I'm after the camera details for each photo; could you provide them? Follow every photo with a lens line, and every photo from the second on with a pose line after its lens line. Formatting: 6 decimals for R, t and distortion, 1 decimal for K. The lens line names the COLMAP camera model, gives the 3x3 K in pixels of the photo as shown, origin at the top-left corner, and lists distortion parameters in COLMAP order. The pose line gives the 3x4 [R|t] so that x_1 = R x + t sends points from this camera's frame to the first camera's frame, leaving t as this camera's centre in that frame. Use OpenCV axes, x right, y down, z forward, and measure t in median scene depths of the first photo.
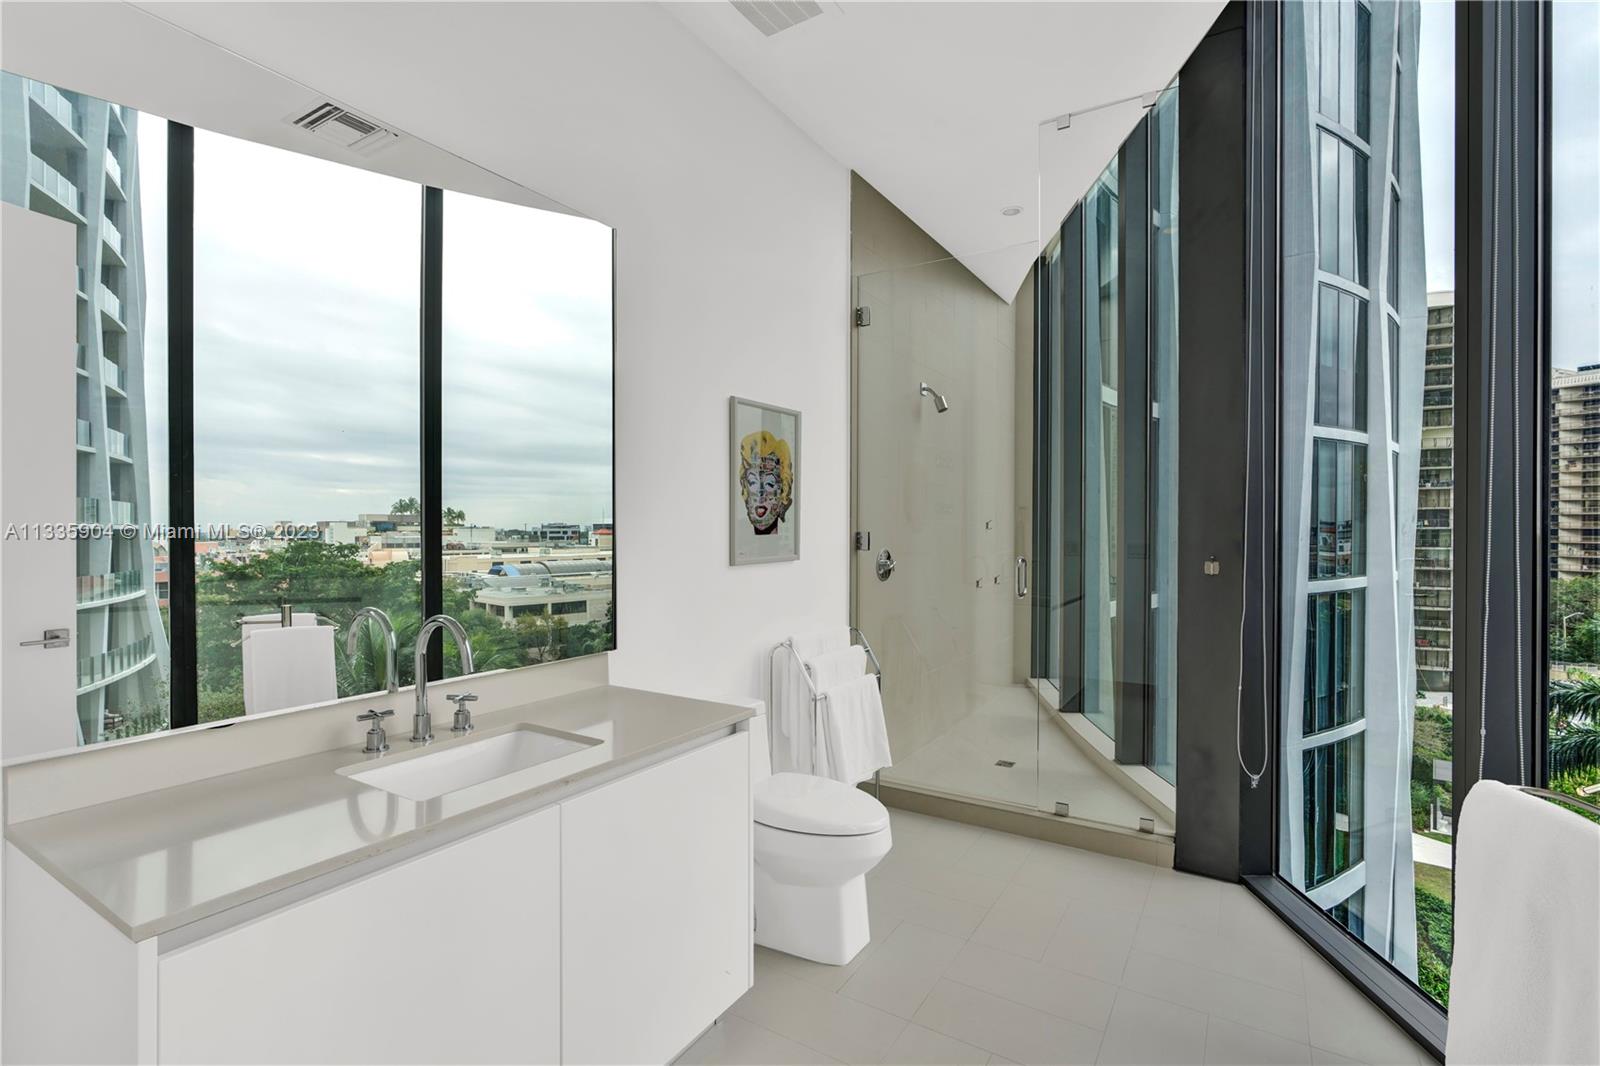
lens RADIAL K [[729.4, 0, 806.6], [0, 729.4, 533.4], [0, 0, 1]] dist [-0.025067, -0.000728]
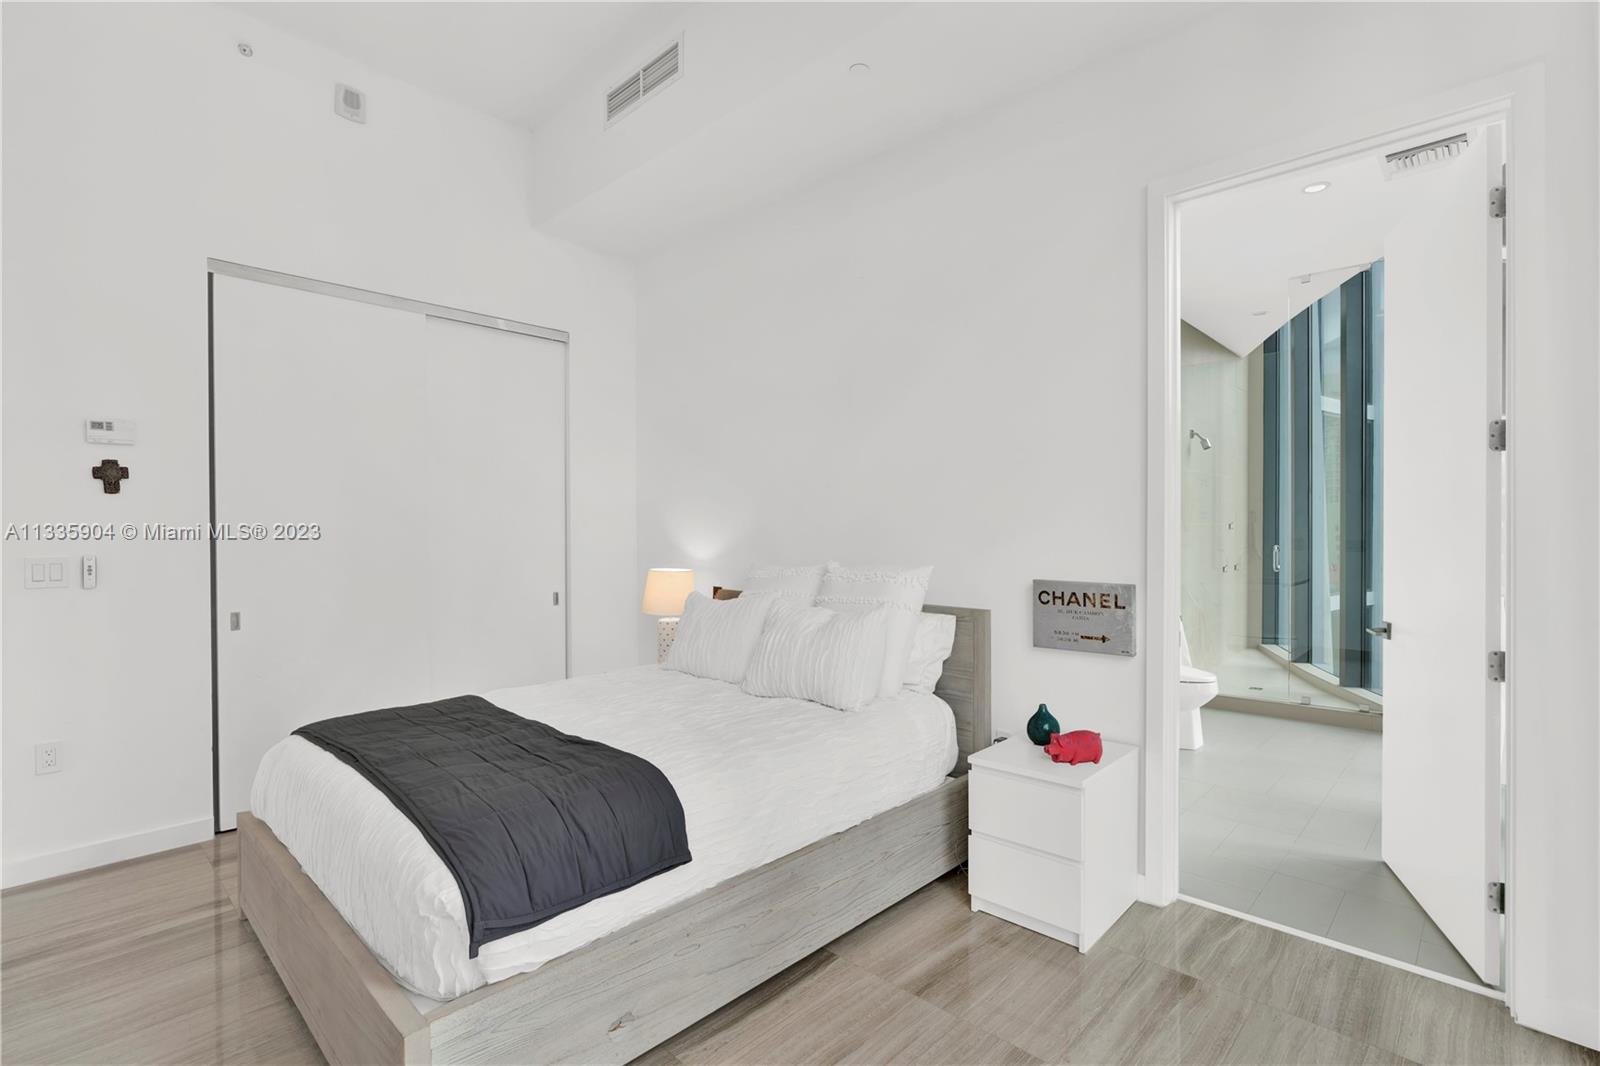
lens RADIAL K [[729.4, 0, 791.3], [0, 729.4, 528.6], [0, 0, 1]] dist [-0.025067, -0.000728]
pose [[0.973499, 0.001676, -0.228687, -0.239838], [-0.004939, 0.999894, -0.013695, 0.014947], [0.228640, 0.014462, 0.973404, -0.498025]]
